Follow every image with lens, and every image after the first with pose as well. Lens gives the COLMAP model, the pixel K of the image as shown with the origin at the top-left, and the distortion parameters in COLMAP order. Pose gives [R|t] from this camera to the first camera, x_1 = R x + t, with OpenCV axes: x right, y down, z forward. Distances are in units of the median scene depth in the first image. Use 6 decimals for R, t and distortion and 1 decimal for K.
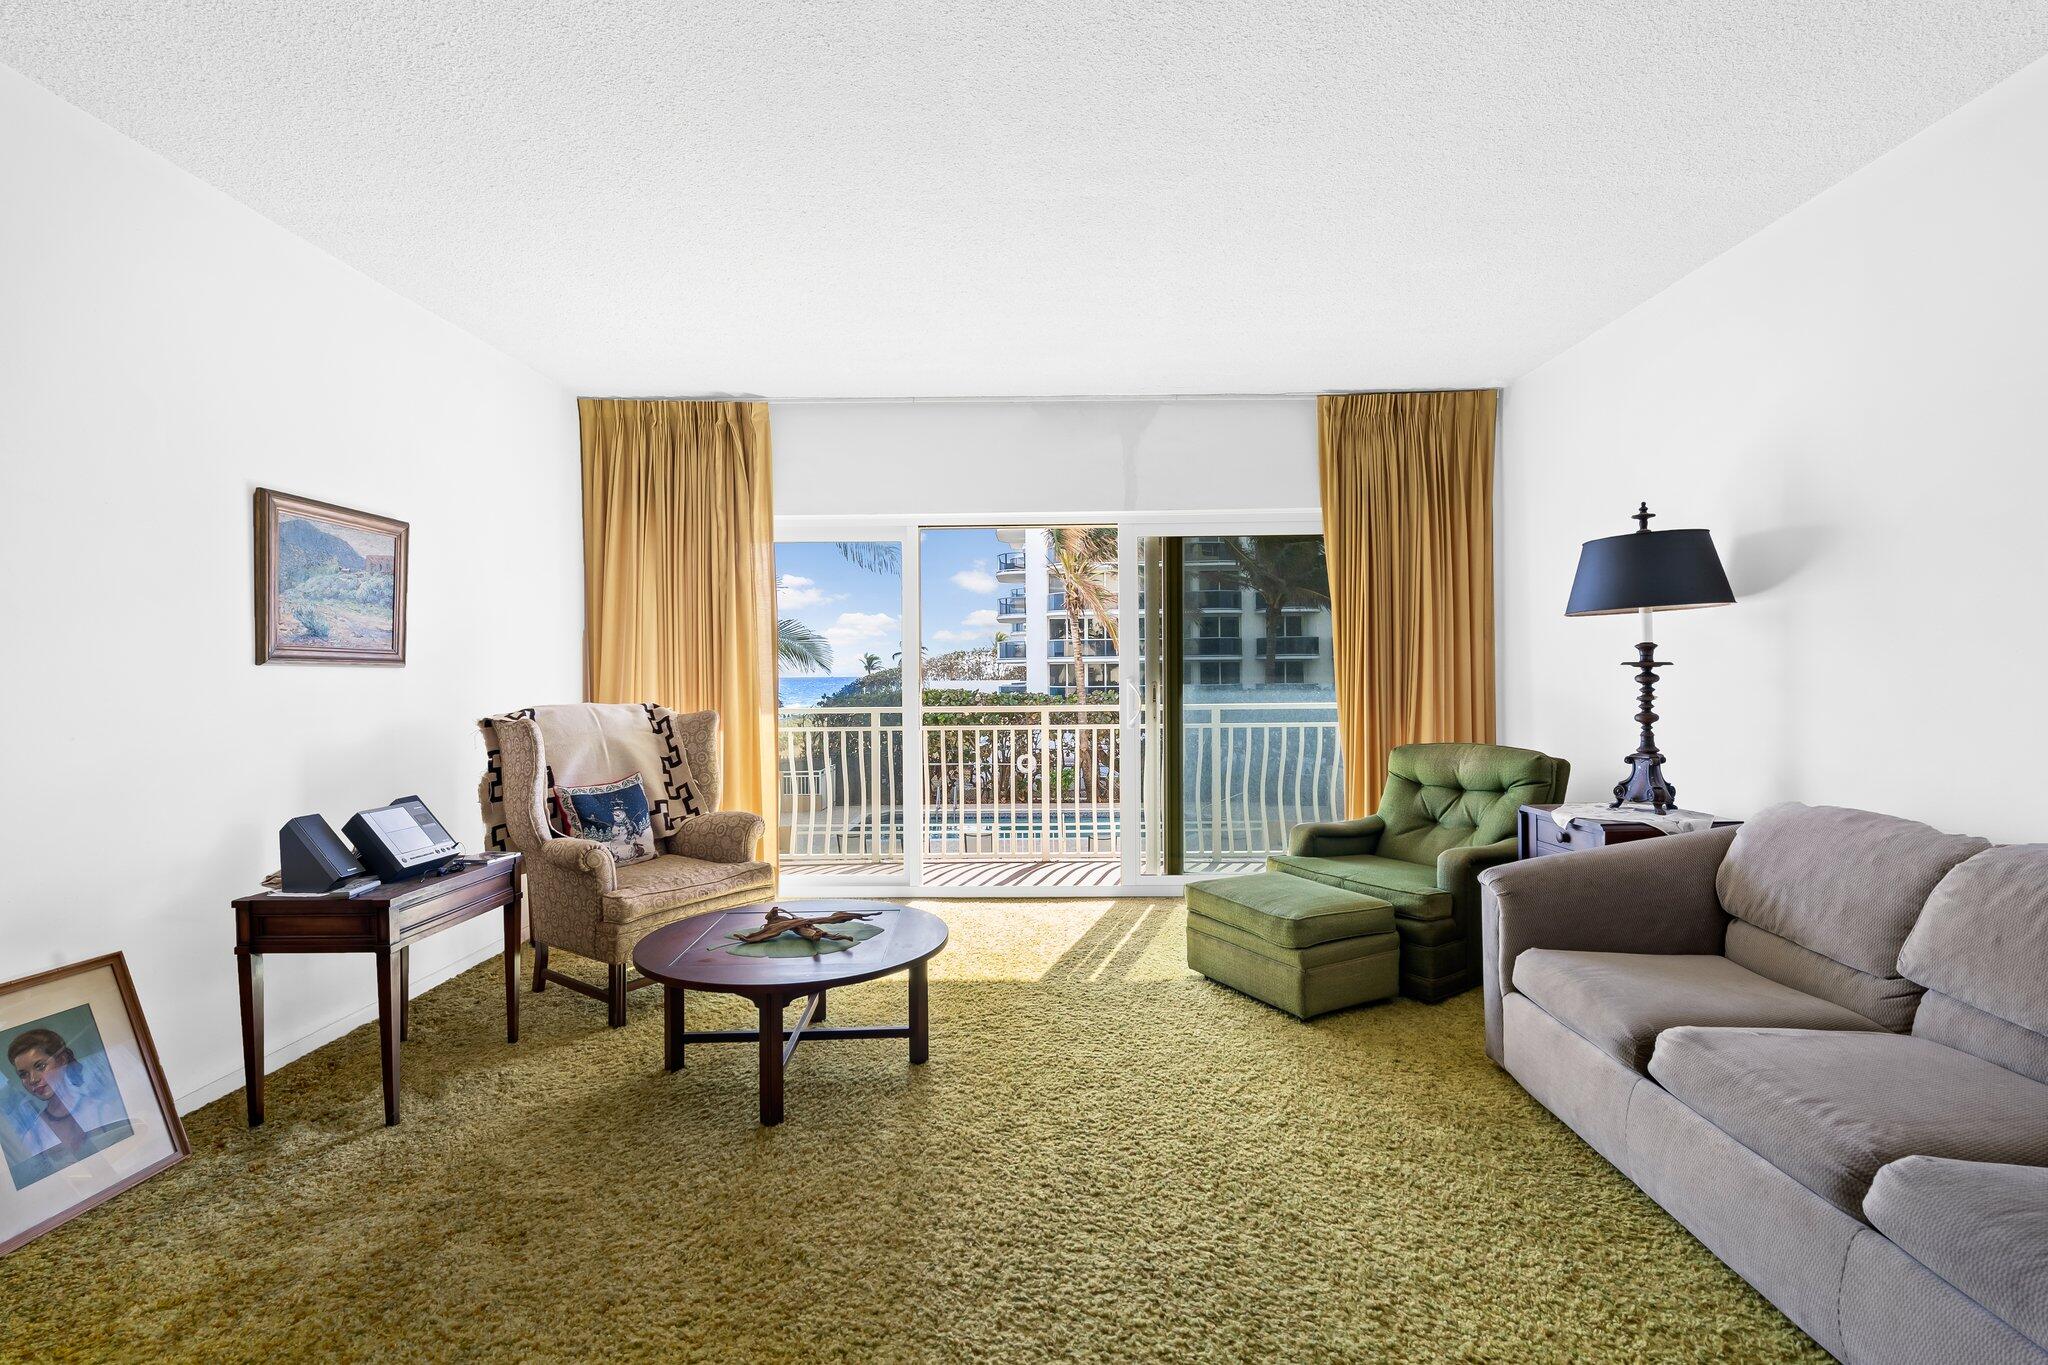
lens RADIAL K [[956.6, 0, 1029.2], [0, 956.6, 700.7], [0, 0, 1]] dist [0.015840, -0.008530]
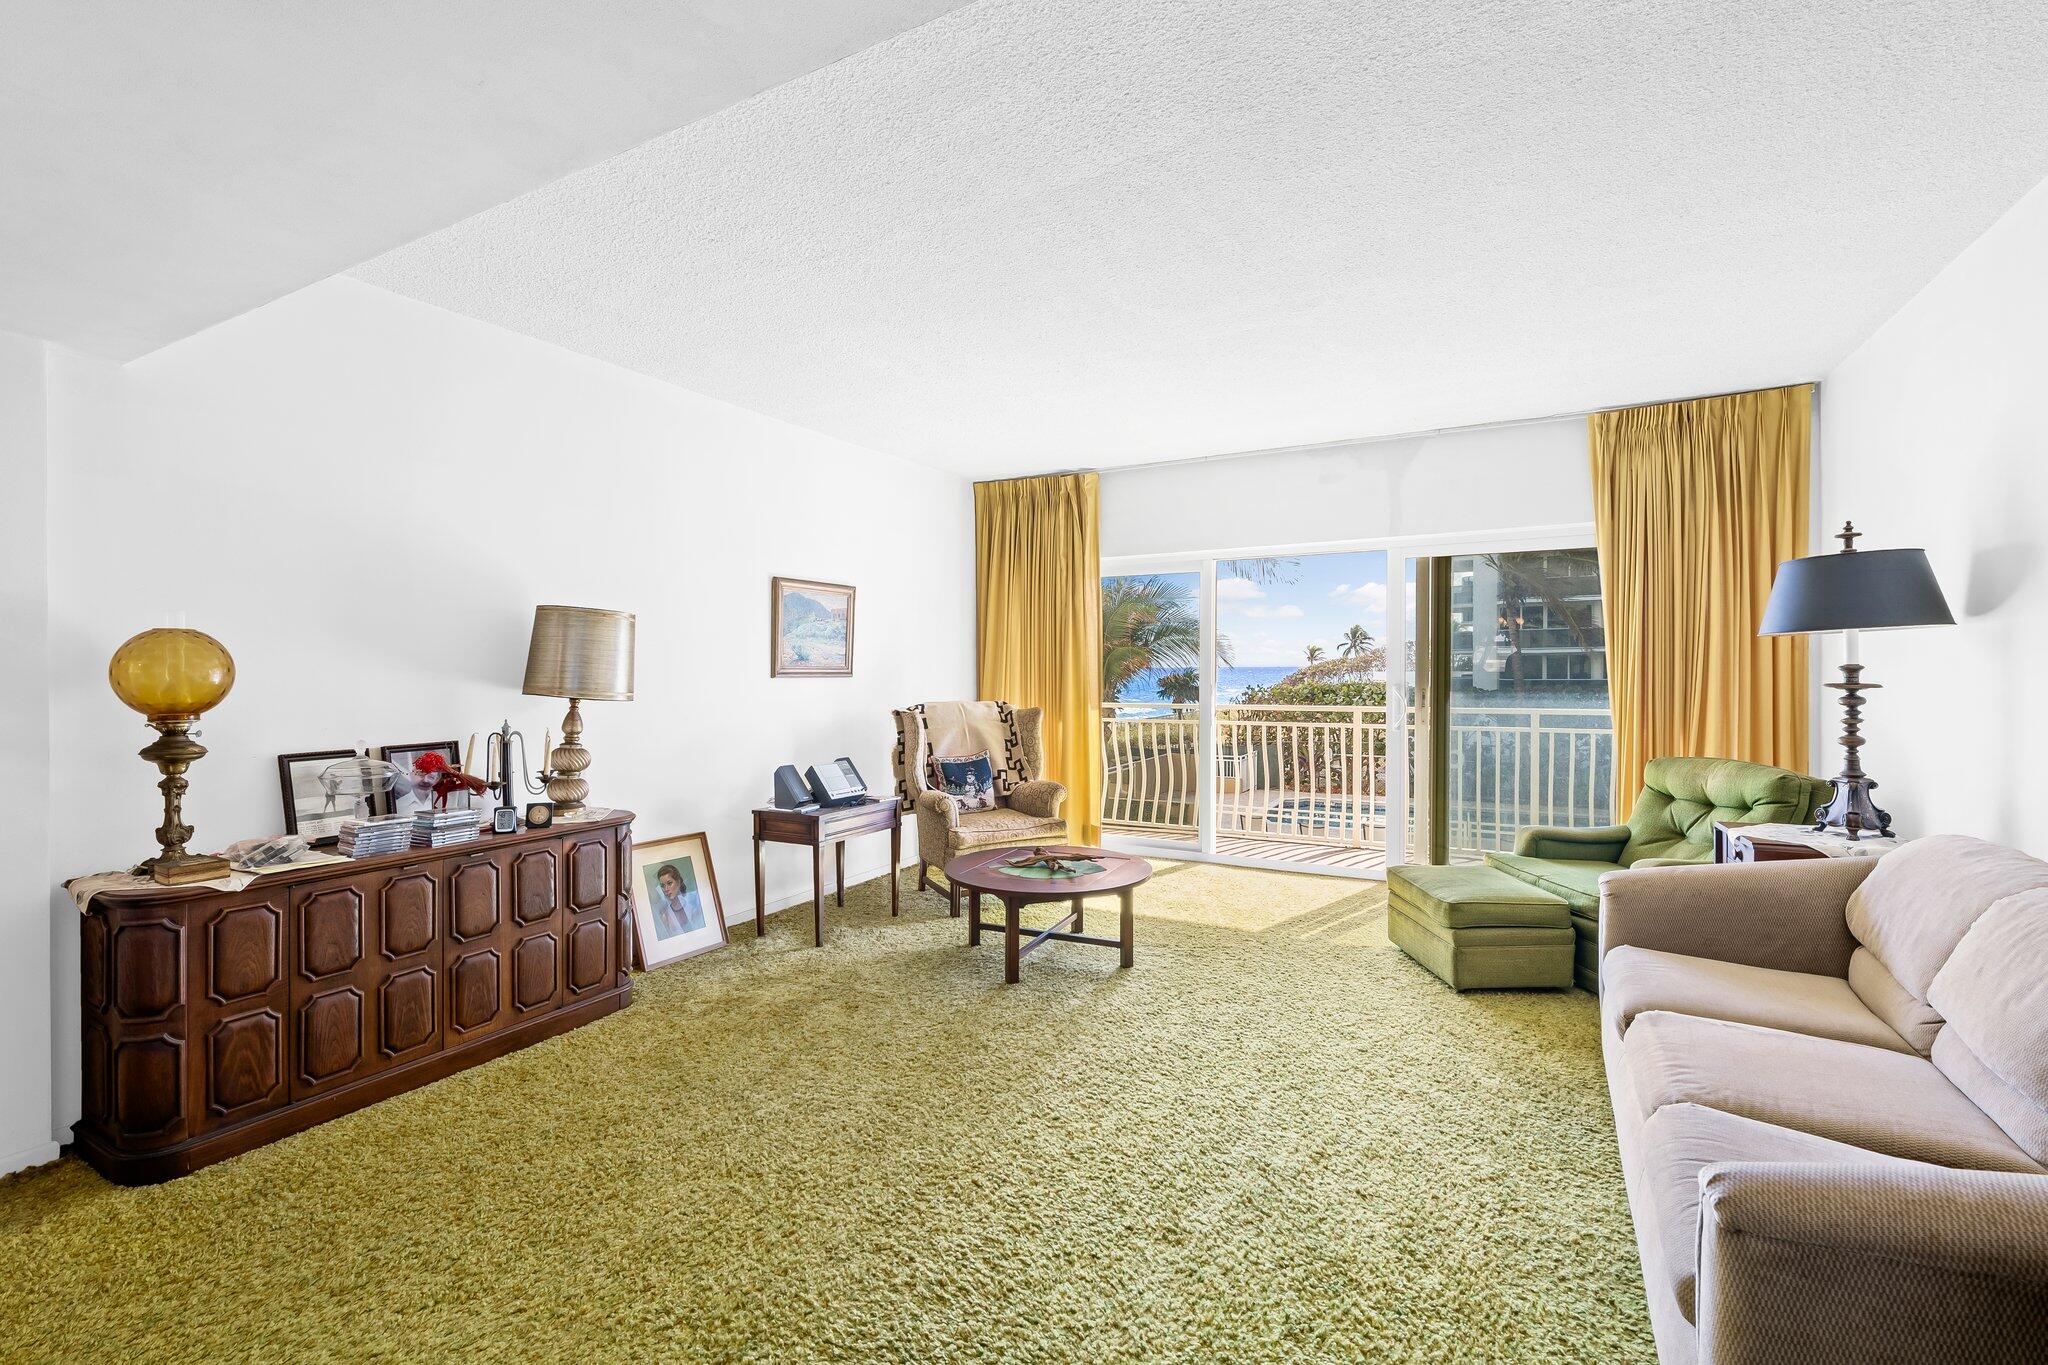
lens RADIAL K [[918.1, 0, 1024.0], [0, 918.1, 682.5], [0, 0, 1]] dist [0.015752, -0.000321]
pose [[0.882494, 0.011231, -0.470189, 0.339561], [-0.014099, 0.999897, -0.002578, -0.027212], [0.470112, 0.008904, 0.882562, -0.225637]]
